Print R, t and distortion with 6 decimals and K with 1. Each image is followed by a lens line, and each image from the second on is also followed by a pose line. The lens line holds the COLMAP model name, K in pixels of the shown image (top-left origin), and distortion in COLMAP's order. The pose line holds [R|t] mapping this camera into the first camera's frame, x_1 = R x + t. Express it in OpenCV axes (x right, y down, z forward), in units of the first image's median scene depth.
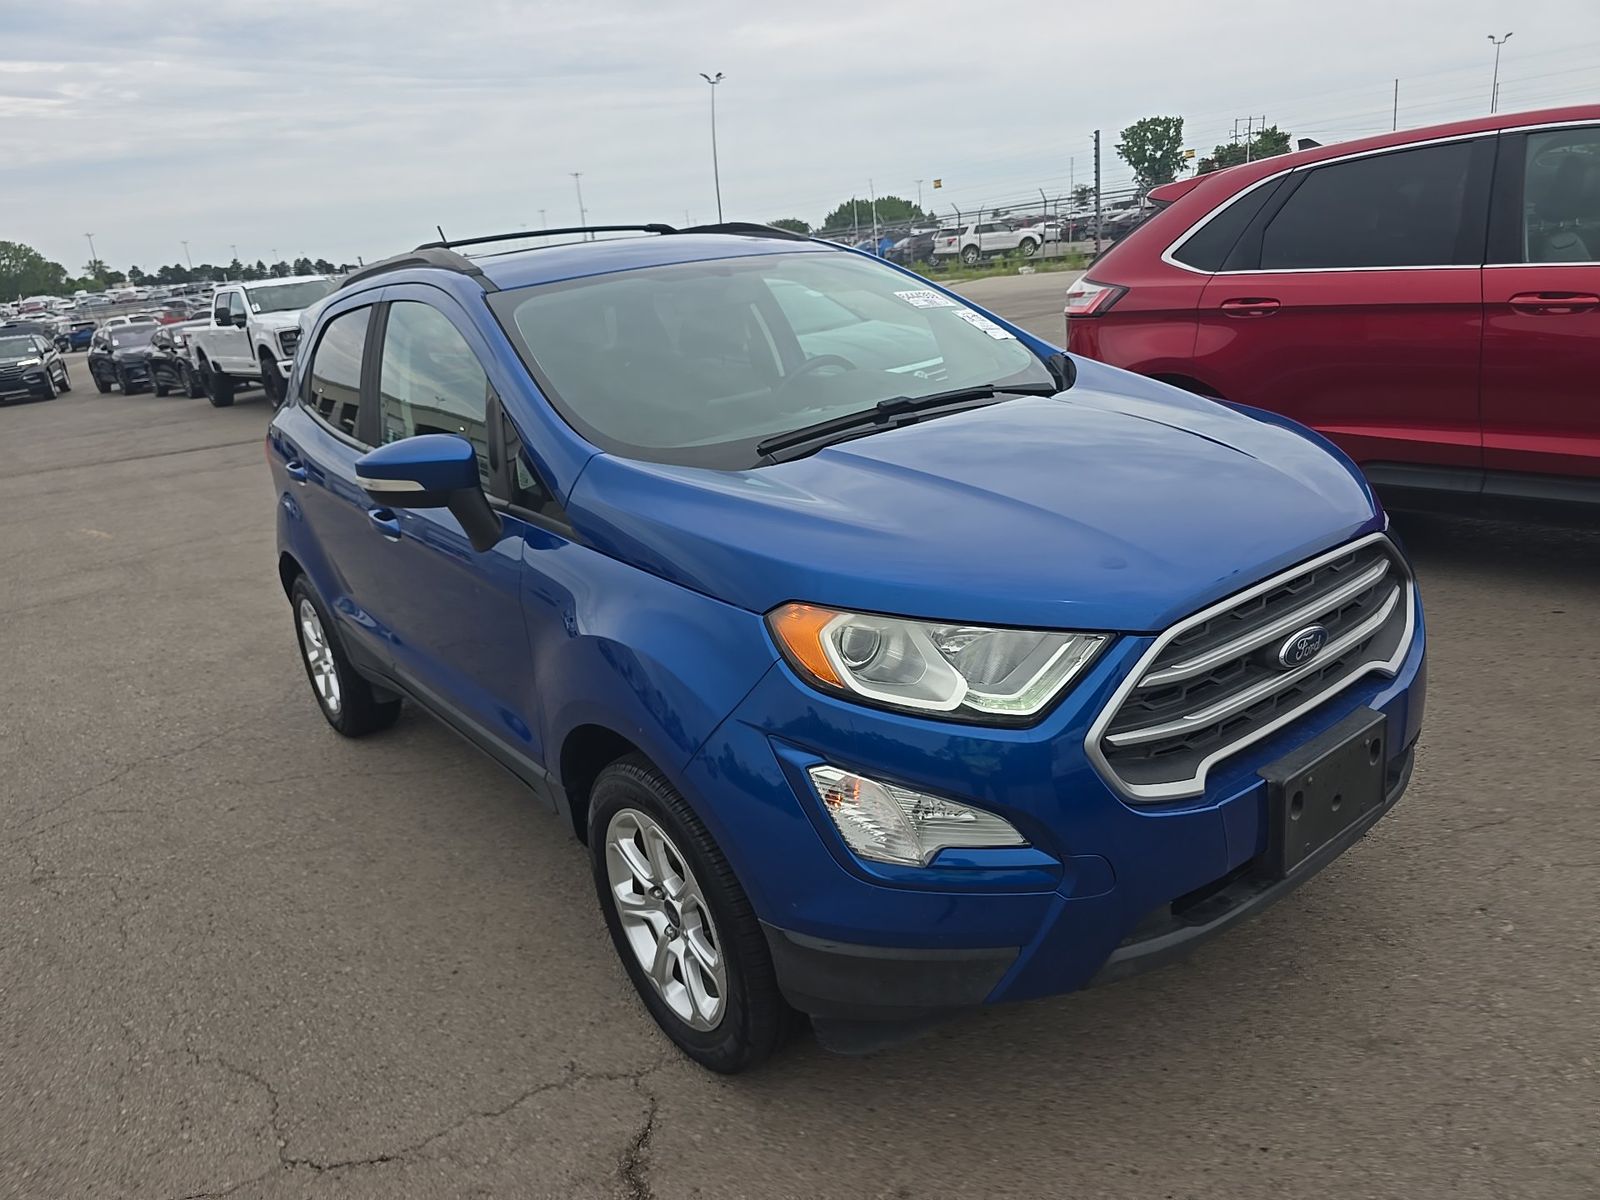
lens RADIAL K [[1065.6, 0, 785.6], [0, 1065.6, 607.5], [0, 0, 1]] dist [0.048042, -0.039312]
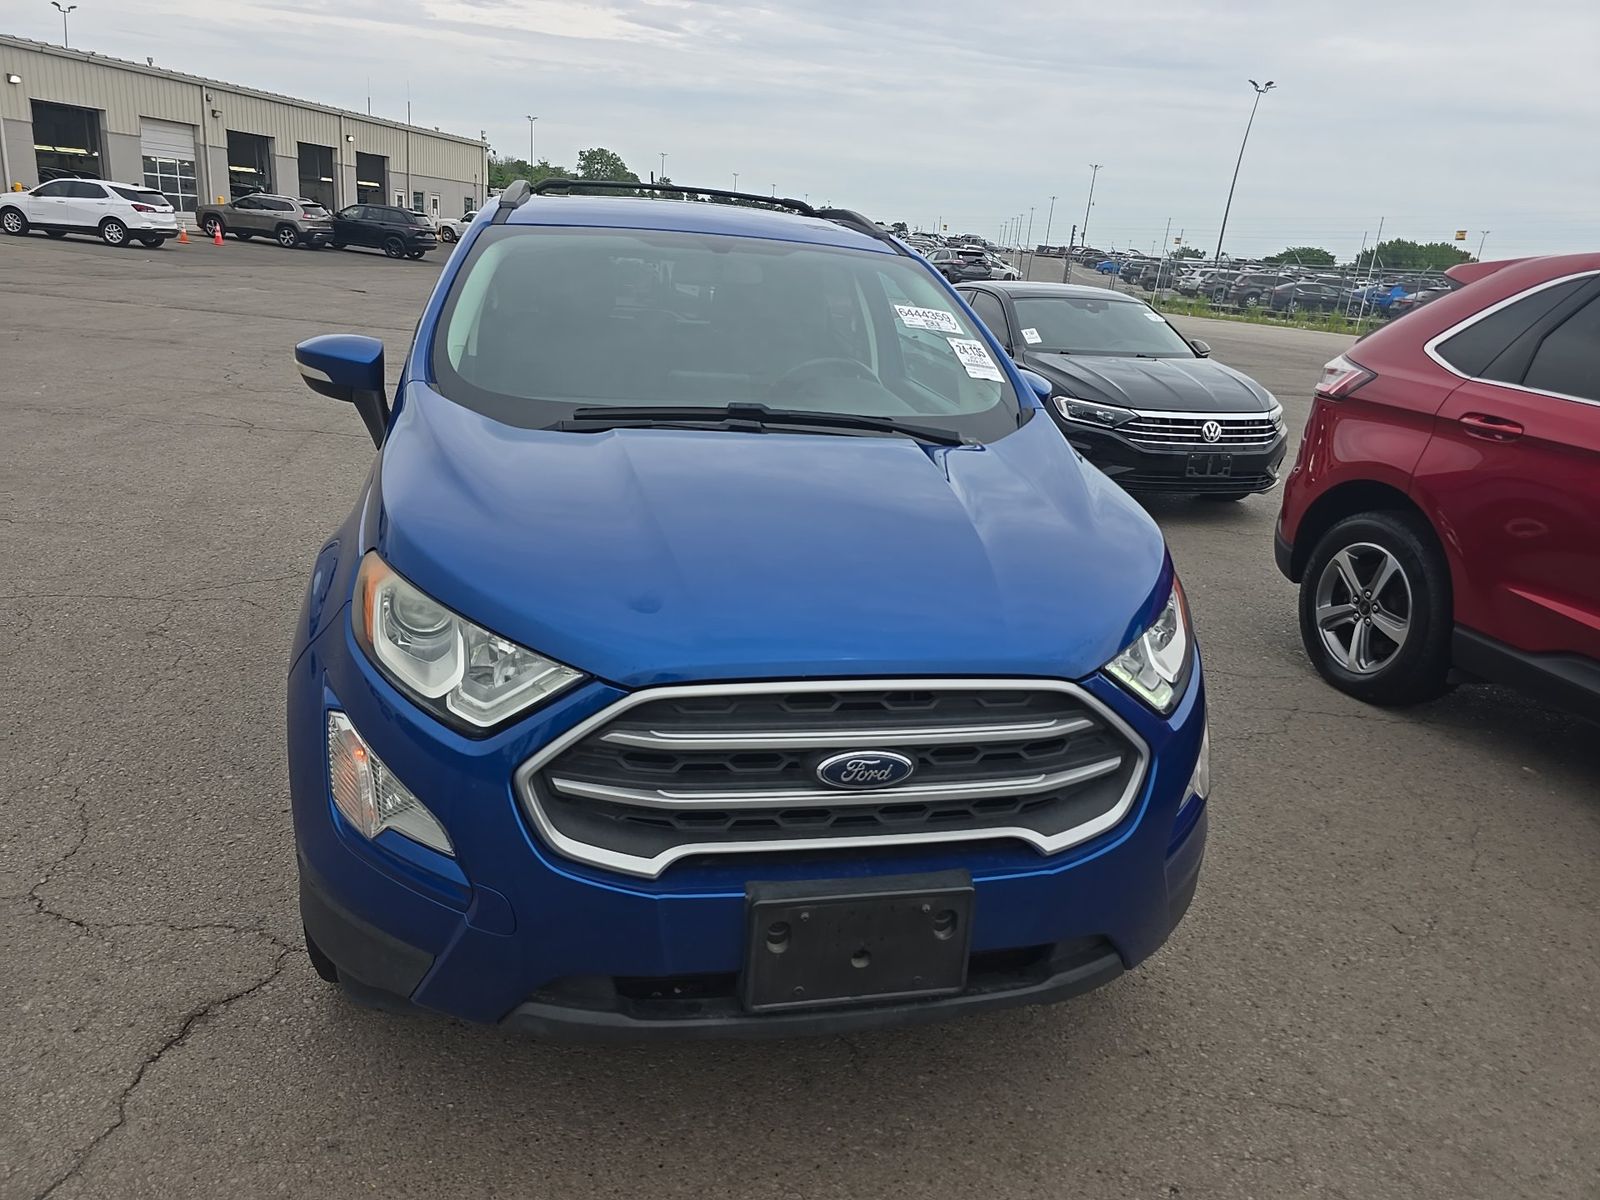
lens RADIAL K [[1065.6, 0, 803.4], [0, 1065.6, 597.0], [0, 0, 1]] dist [0.048042, -0.039312]
pose [[0.897605, 0.290280, -0.331726, 0.511114], [-0.289126, 0.955766, 0.054018, -0.096307], [0.332732, 0.047424, 0.941828, 0.127739]]
